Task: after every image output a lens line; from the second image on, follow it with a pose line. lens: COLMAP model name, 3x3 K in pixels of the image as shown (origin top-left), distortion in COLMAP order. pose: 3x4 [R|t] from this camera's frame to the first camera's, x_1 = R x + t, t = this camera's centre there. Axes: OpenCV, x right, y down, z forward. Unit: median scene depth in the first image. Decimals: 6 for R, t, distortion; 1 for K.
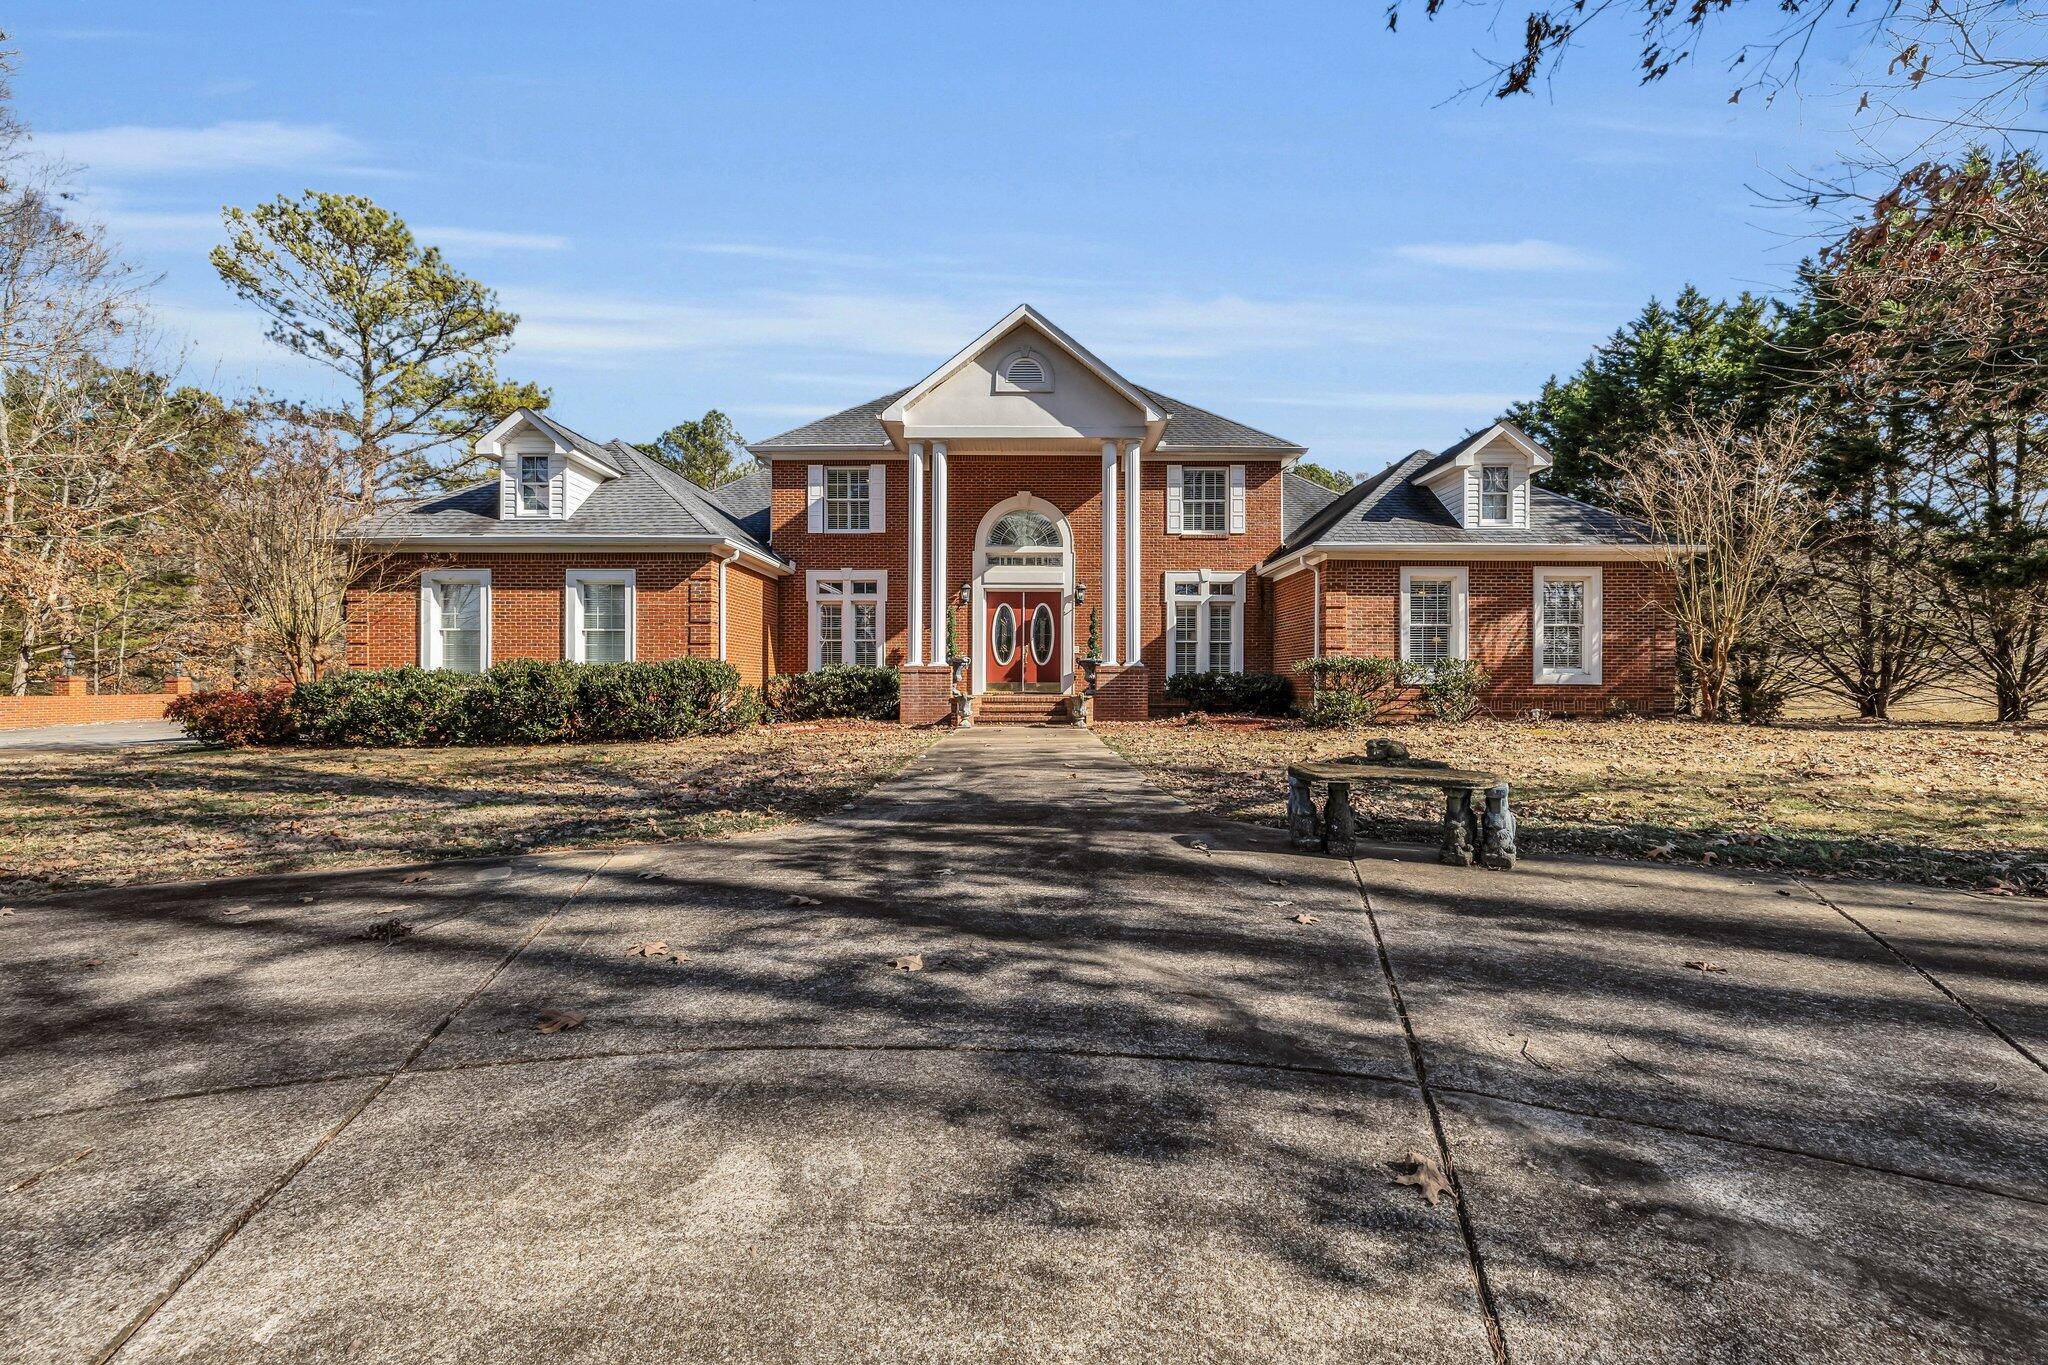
lens RADIAL K [[872.6, 0, 1019.8], [0, 872.6, 680.5], [0, 0, 1]] dist [0.001282, -0.000065]
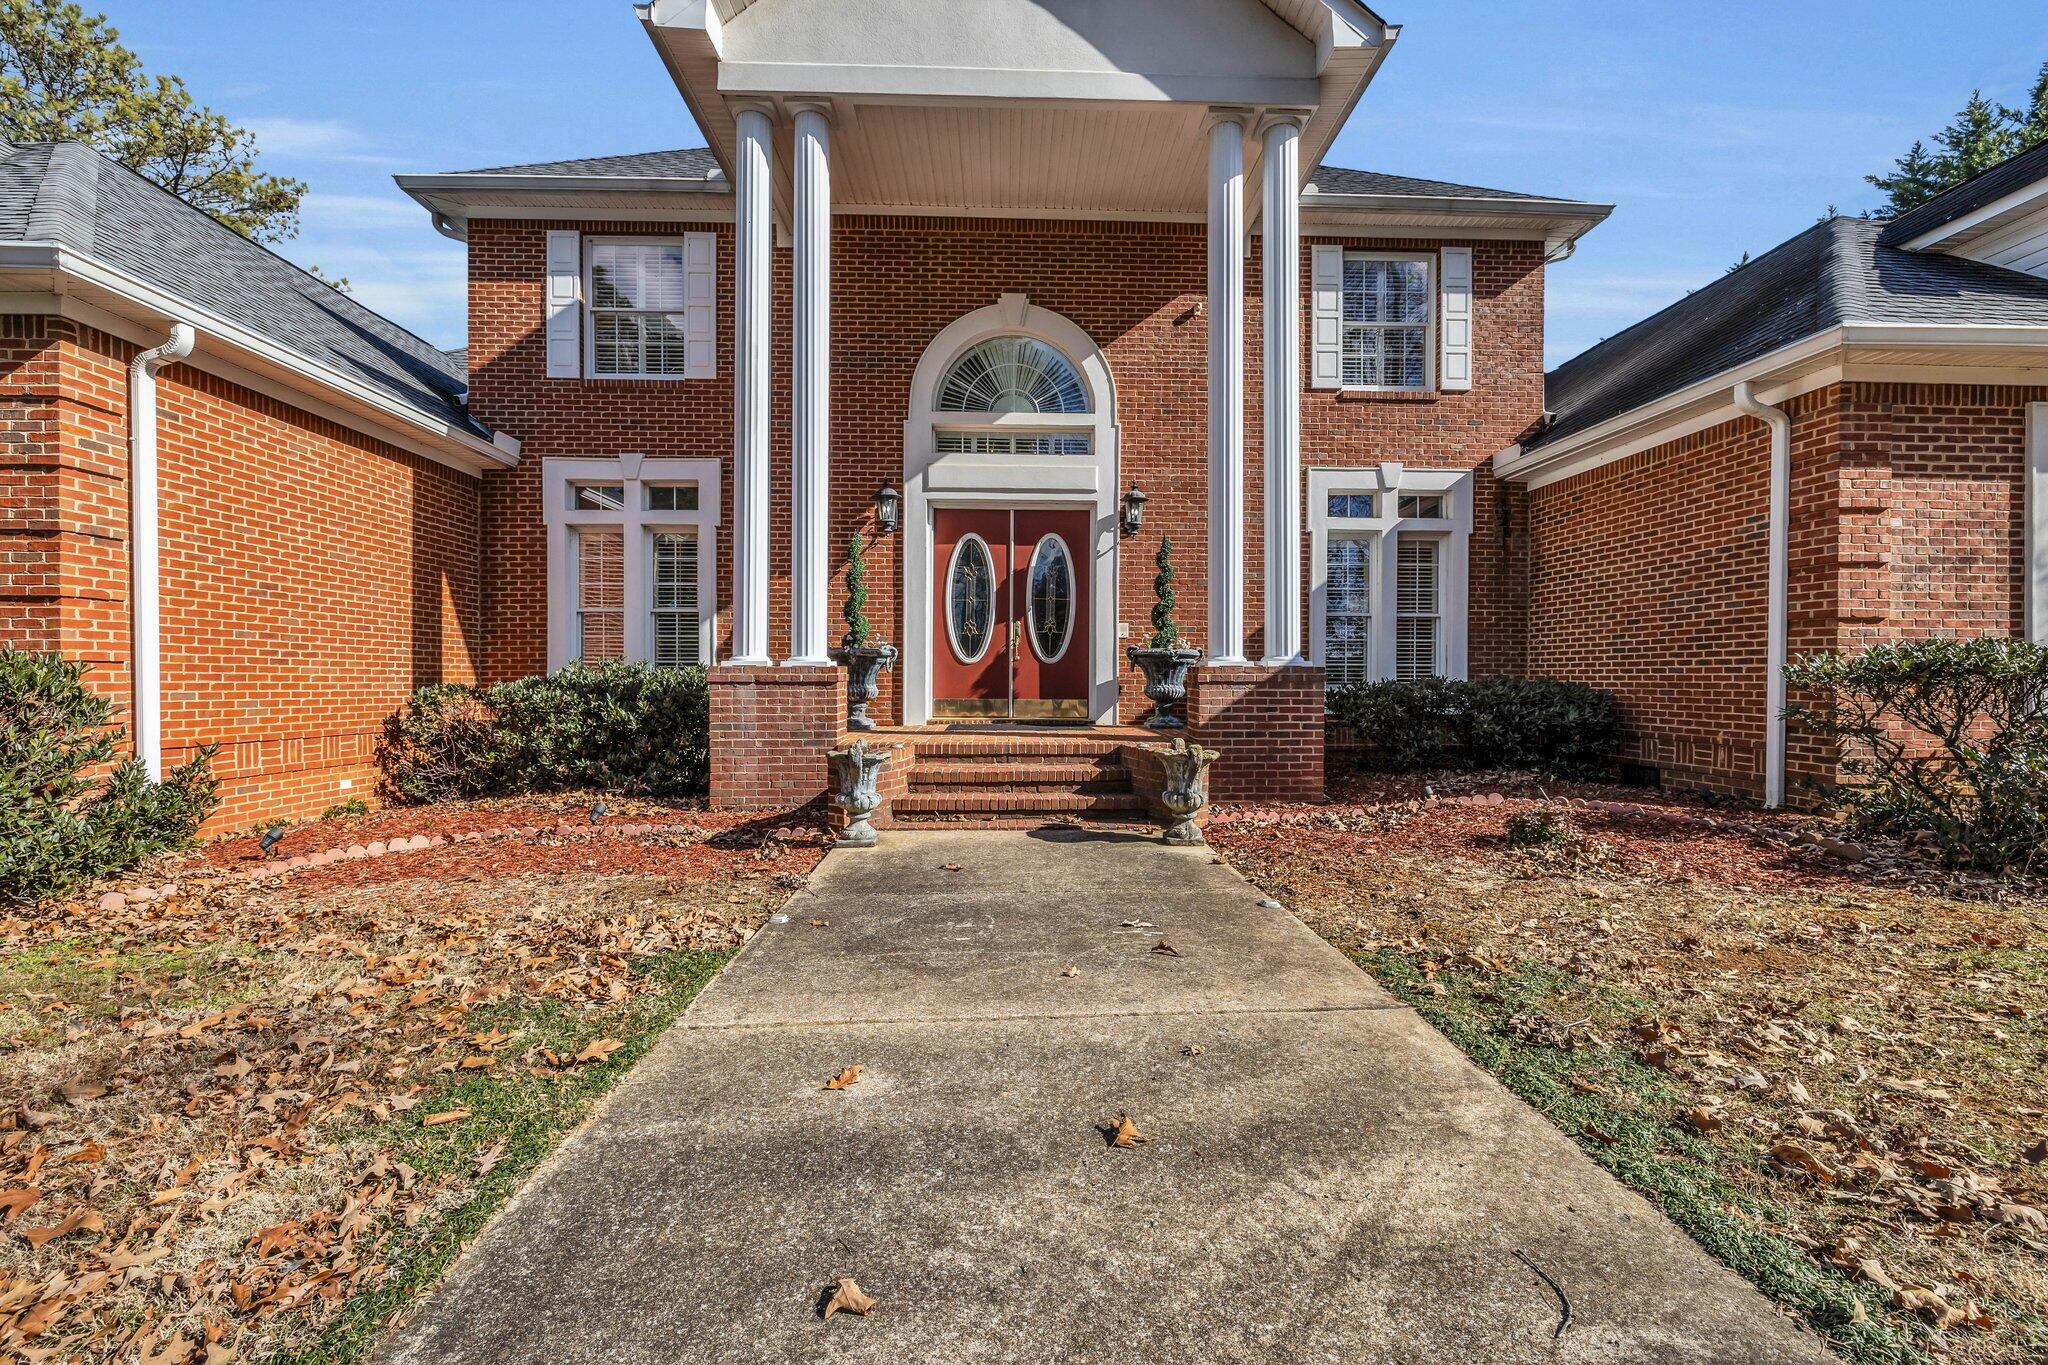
lens RADIAL K [[872.6, 0, 1023.5], [0, 872.6, 686.8], [0, 0, 1]] dist [0.001282, -0.000065]
pose [[0.999089, -0.000279, 0.042681, -0.009659], [-0.000229, 0.999929, 0.011894, -0.010302], [-0.042682, -0.011893, 0.999018, 0.525413]]
